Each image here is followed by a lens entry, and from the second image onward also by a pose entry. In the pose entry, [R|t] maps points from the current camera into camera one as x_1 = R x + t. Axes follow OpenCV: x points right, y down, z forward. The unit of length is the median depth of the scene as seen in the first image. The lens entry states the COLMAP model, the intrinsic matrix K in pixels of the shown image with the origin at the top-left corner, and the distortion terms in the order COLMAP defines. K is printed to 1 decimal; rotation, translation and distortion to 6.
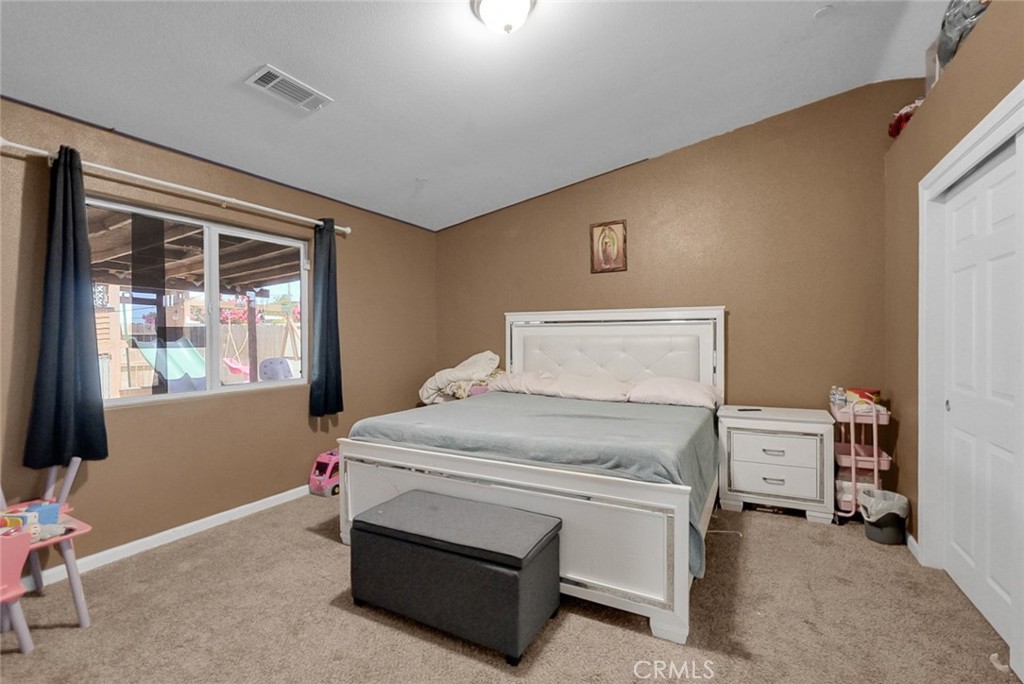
lens RADIAL K [[460.3, 0, 514.8], [0, 460.3, 339.4], [0, 0, 1]] dist [-0.002222, -0.000310]
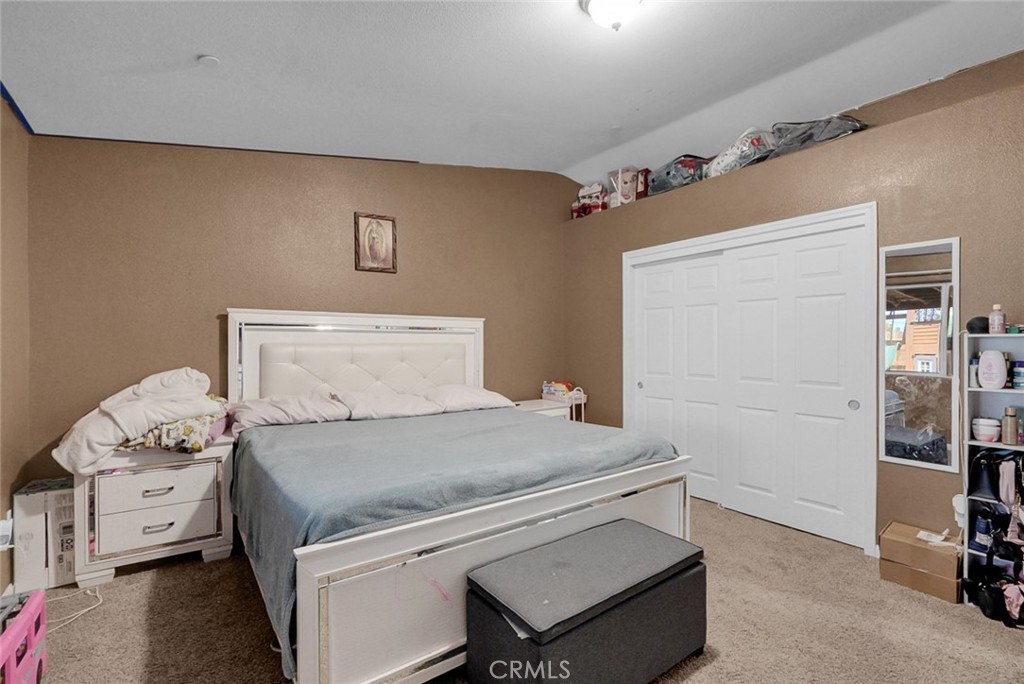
lens RADIAL K [[460.3, 0, 513.3], [0, 460.3, 345.3], [0, 0, 1]] dist [-0.002222, -0.000310]
pose [[0.441560, 0.001948, 0.897230, -0.480333], [0.002386, 0.999992, -0.003345, -0.001882], [-0.897228, 0.003618, 0.441552, 0.382601]]
